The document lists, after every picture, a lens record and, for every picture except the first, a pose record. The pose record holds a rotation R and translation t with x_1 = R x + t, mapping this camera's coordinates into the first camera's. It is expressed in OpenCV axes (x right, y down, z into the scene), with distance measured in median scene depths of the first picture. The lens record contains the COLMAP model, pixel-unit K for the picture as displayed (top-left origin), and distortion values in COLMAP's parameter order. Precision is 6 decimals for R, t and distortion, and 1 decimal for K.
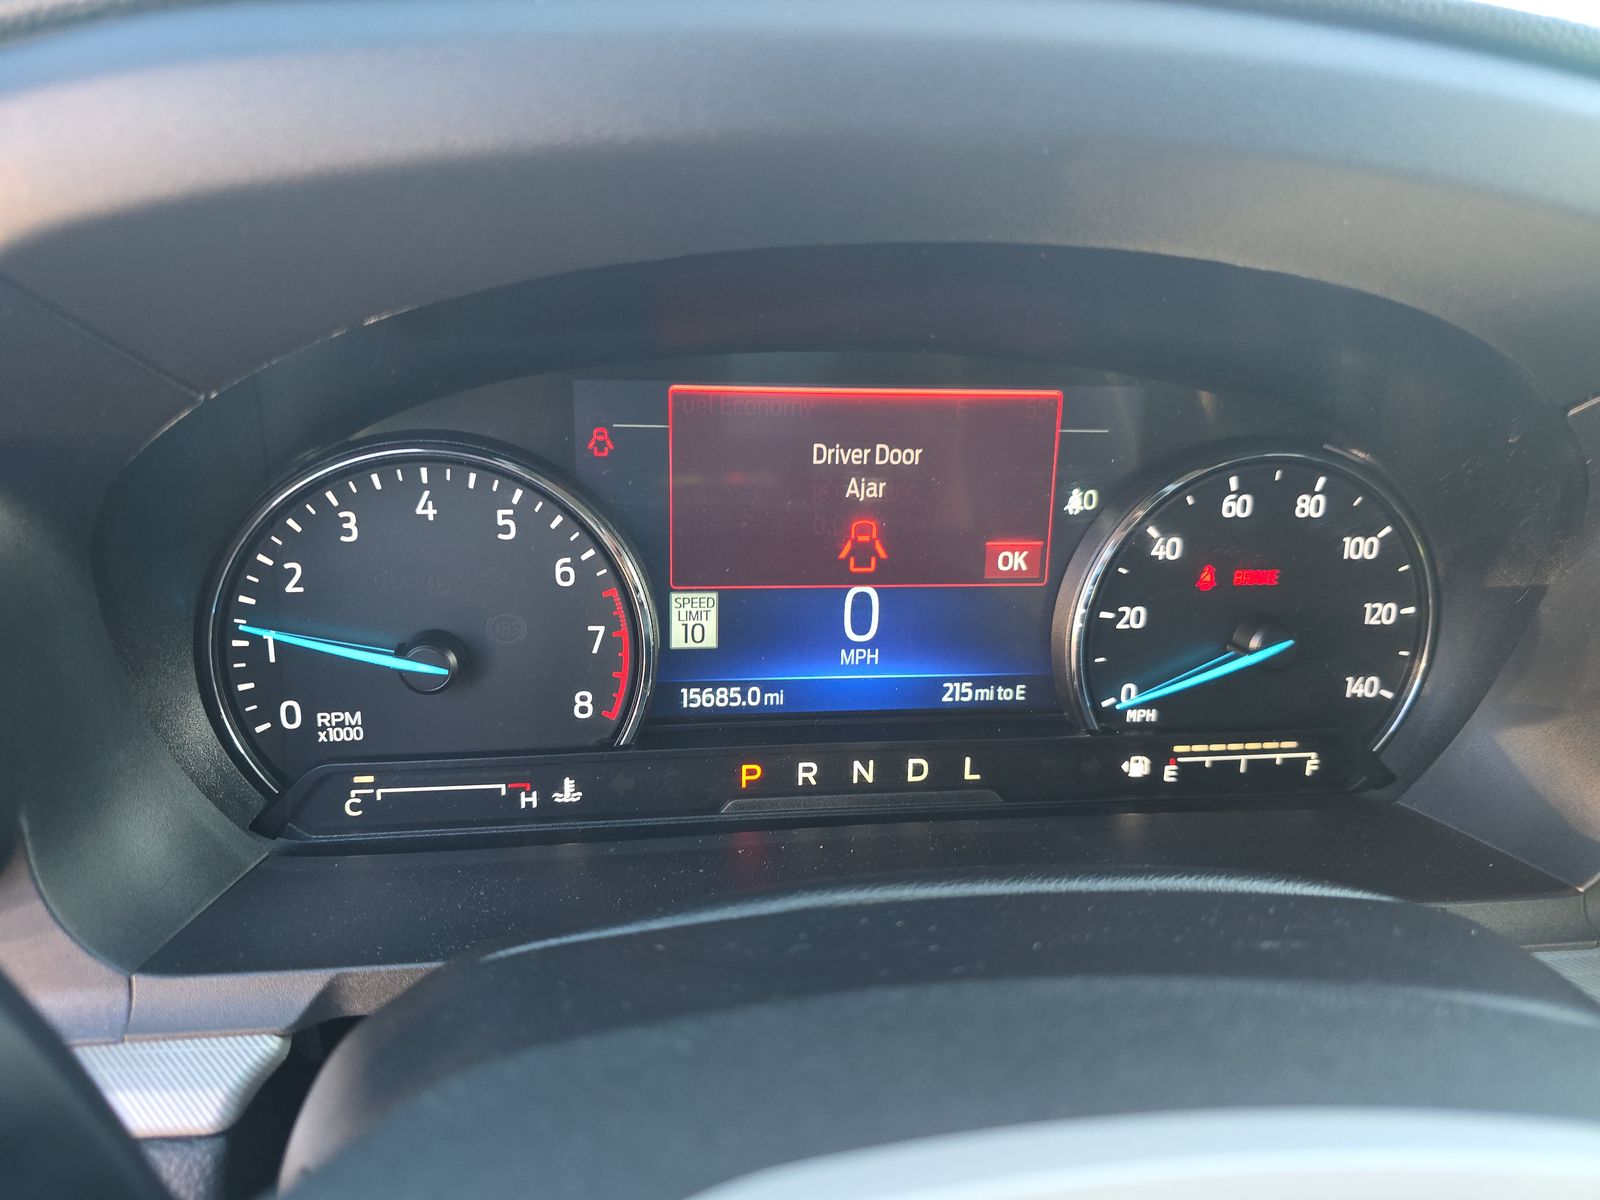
lens RADIAL K [[1098.6, 0, 794.6], [0, 1098.6, 601.3], [0, 0, 1]] dist [0.006738, -0.006270]
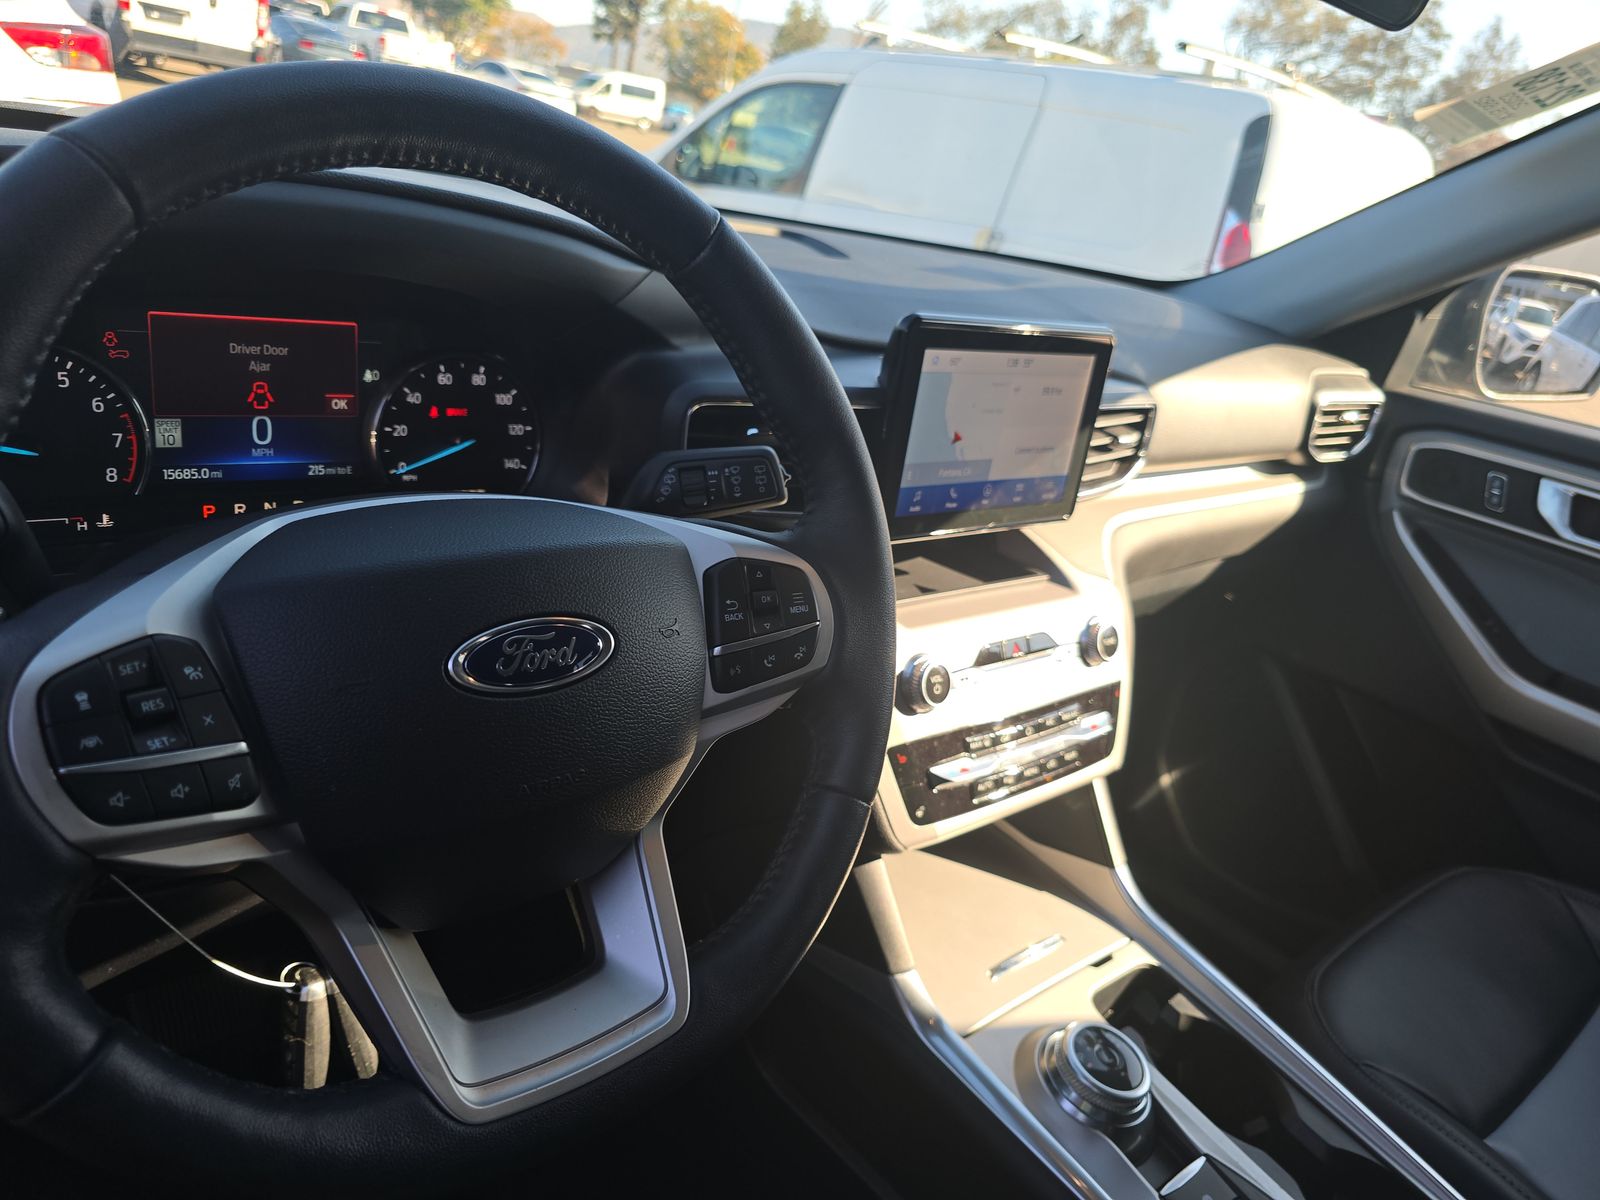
lens RADIAL K [[1098.6, 0, 794.6], [0, 1098.6, 601.3], [0, 0, 1]] dist [0.006738, -0.006270]
pose [[0.842424, -0.089834, 0.531274, -0.219185], [0.049588, 0.994745, 0.089574, 0.194122], [-0.536529, -0.049114, 0.842451, -1.256761]]
